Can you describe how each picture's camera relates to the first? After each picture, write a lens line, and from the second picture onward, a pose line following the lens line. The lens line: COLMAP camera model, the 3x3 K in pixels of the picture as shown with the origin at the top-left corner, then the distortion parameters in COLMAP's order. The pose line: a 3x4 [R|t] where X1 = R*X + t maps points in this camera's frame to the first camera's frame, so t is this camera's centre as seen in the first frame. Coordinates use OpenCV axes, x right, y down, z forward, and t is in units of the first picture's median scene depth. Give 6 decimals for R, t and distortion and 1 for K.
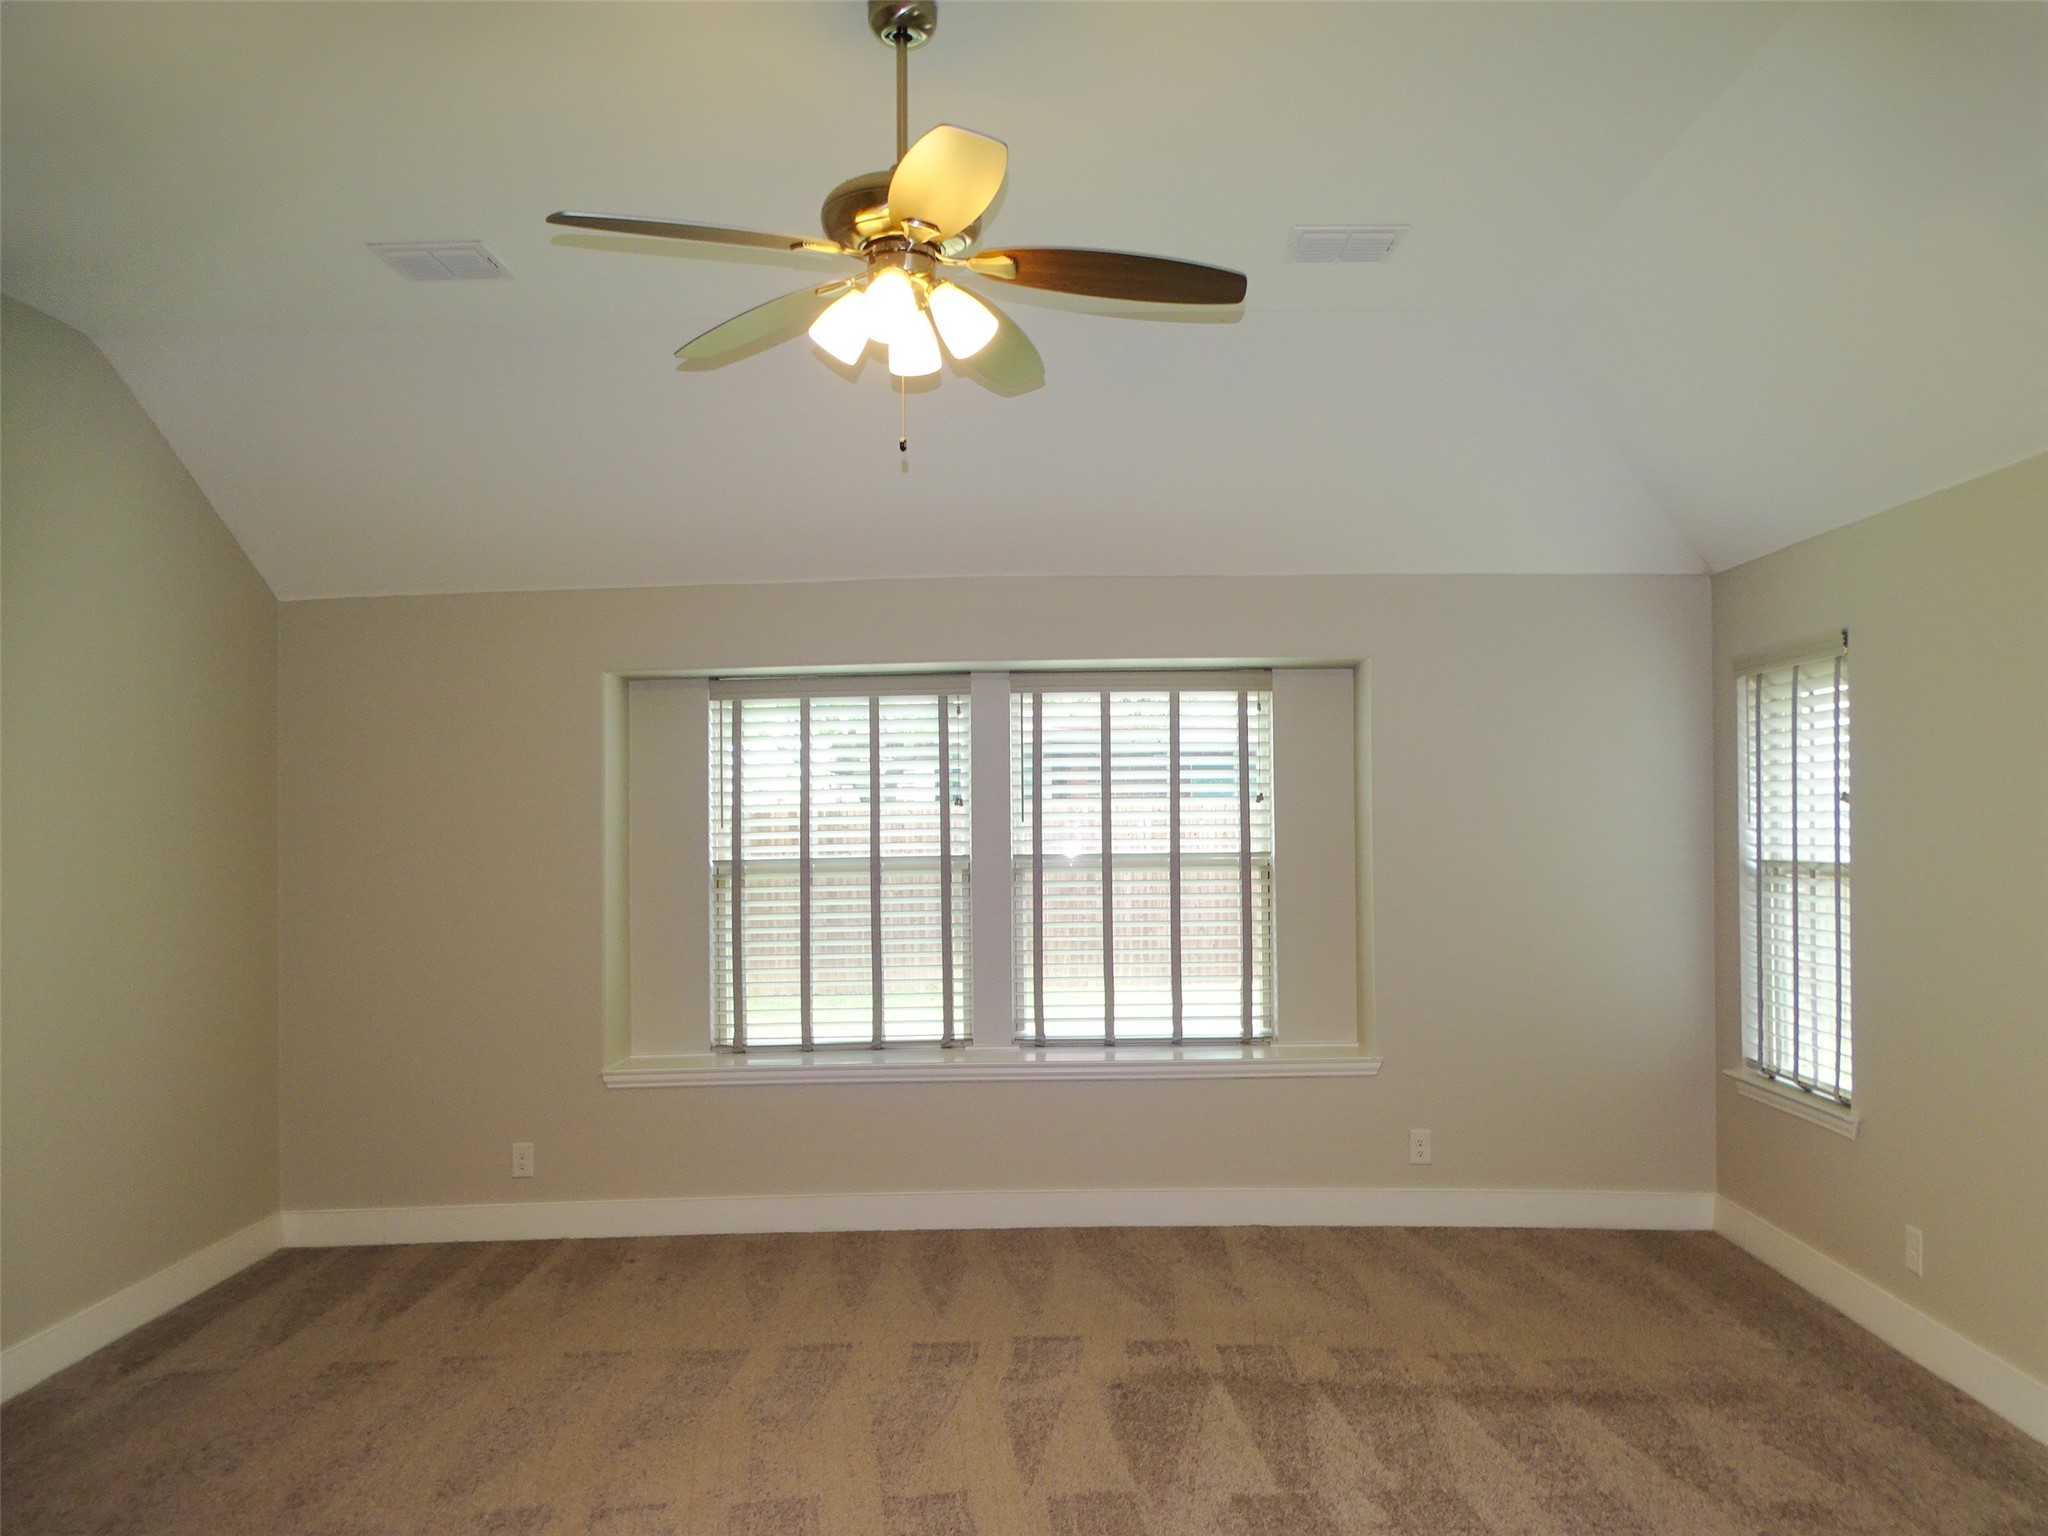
lens RADIAL K [[1436.3, 0, 1026.6], [0, 1436.3, 791.1], [0, 0, 1]] dist [0.080726, -0.076269]
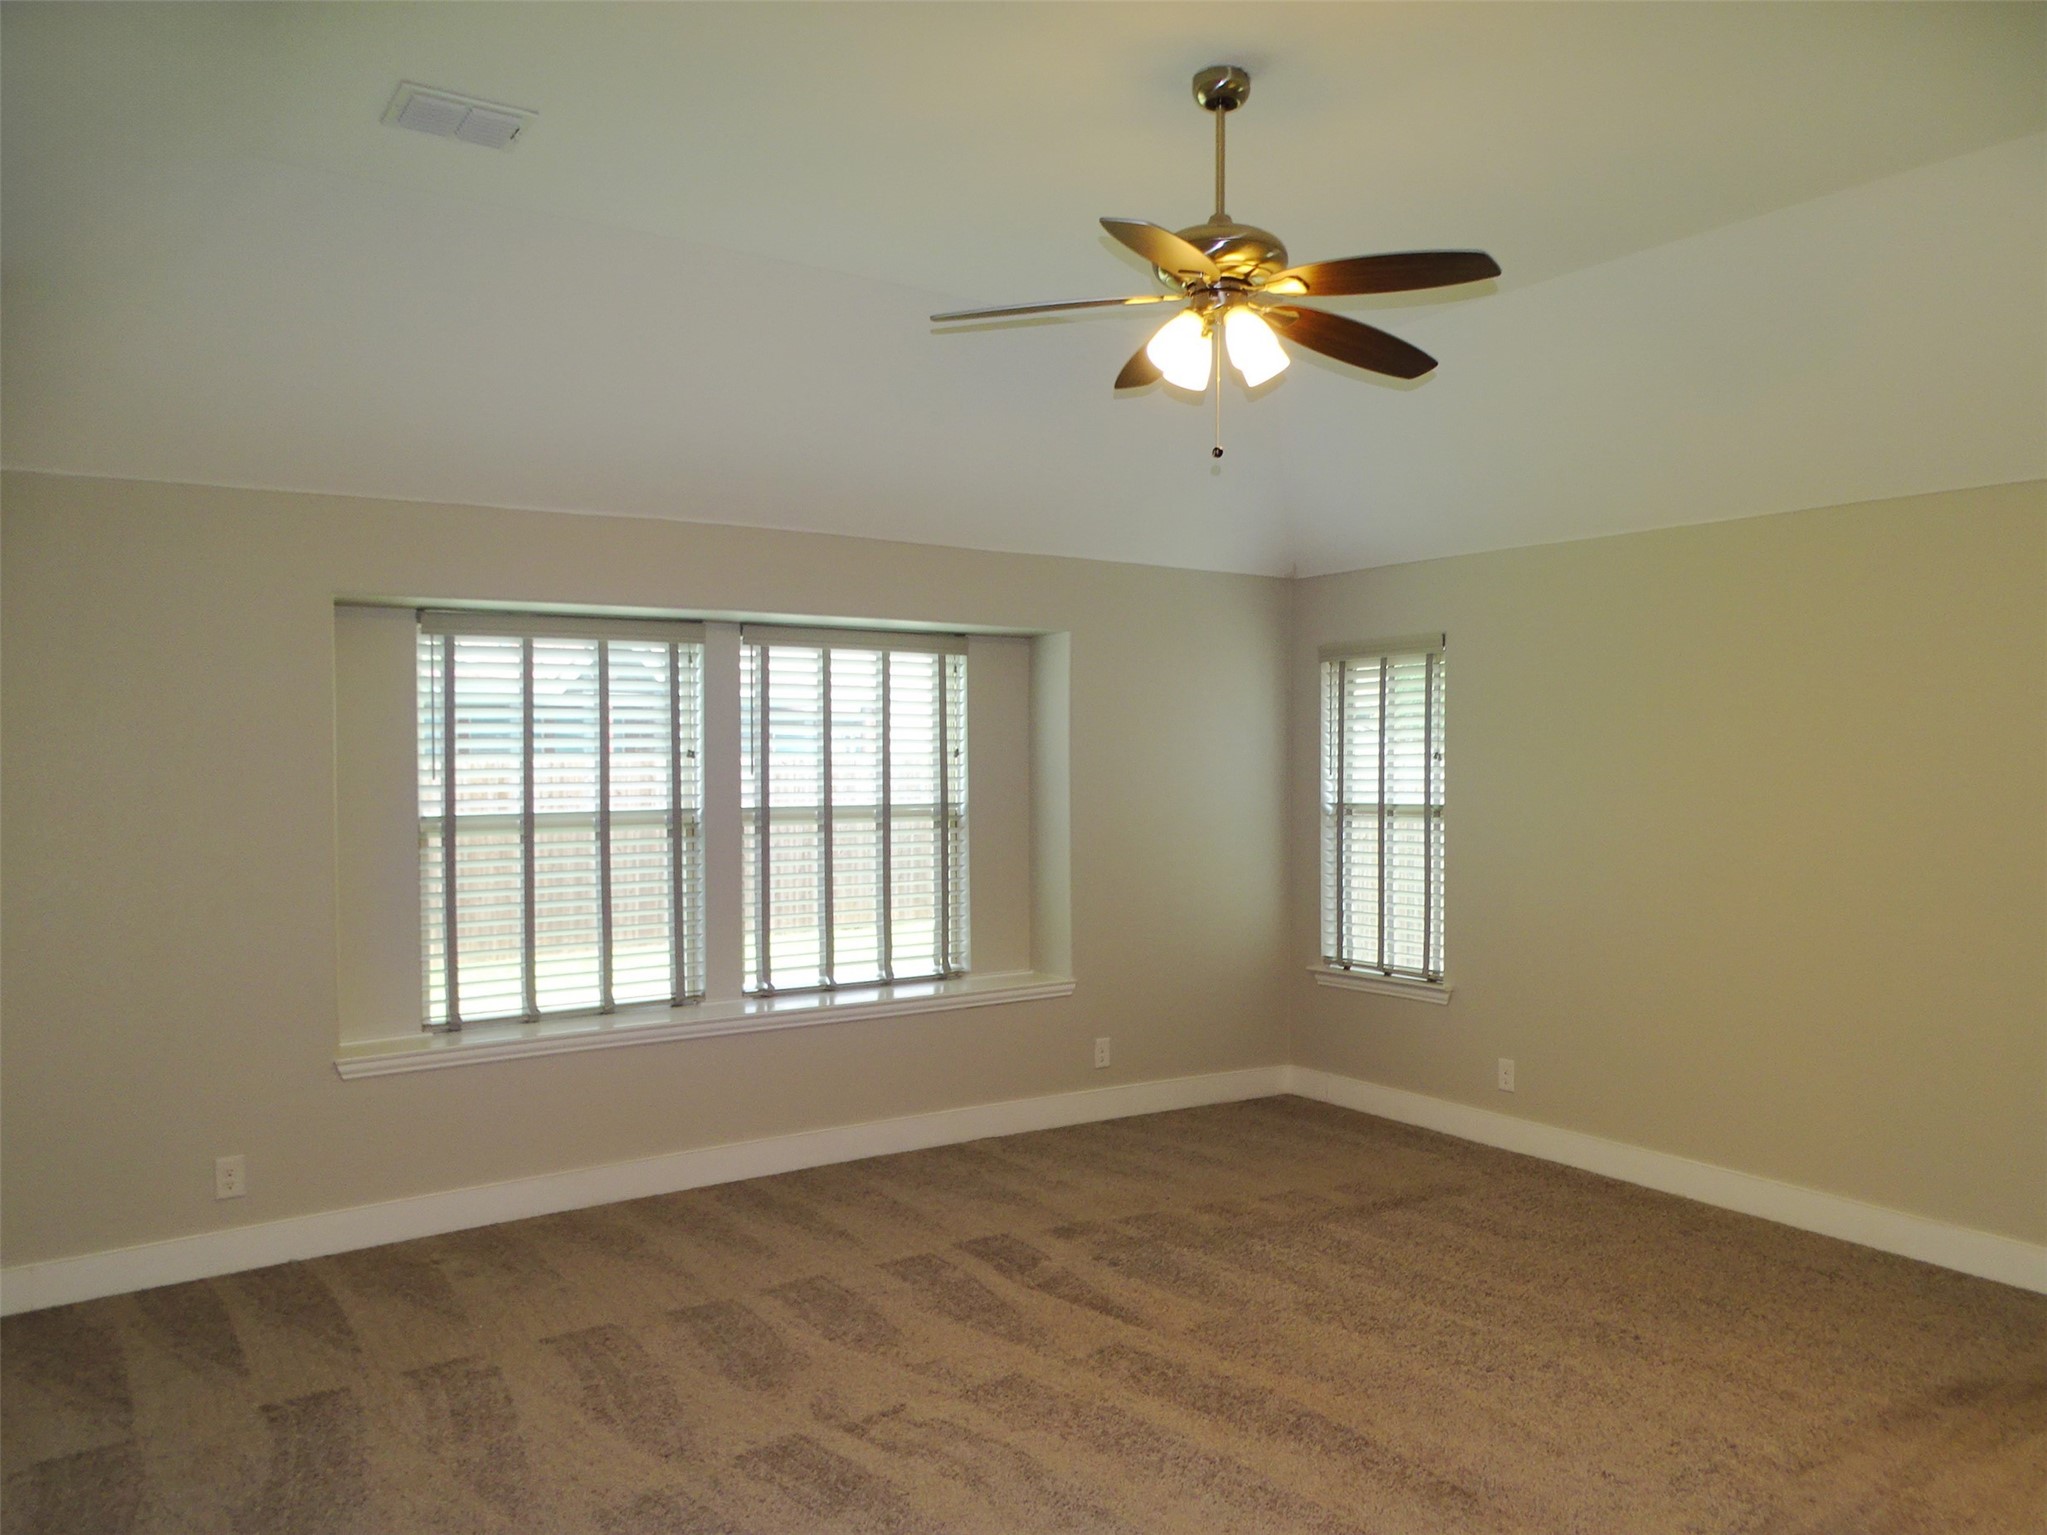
lens RADIAL K [[1518.2, 0, 1023.5], [0, 1518.2, 767.5], [0, 0, 1]] dist [0.054928, -0.014896]
pose [[0.837736, 0.005988, 0.546043, -0.420788], [-0.011576, 0.999910, 0.006794, 0.007283], [-0.545953, -0.012012, 0.837730, 0.012371]]
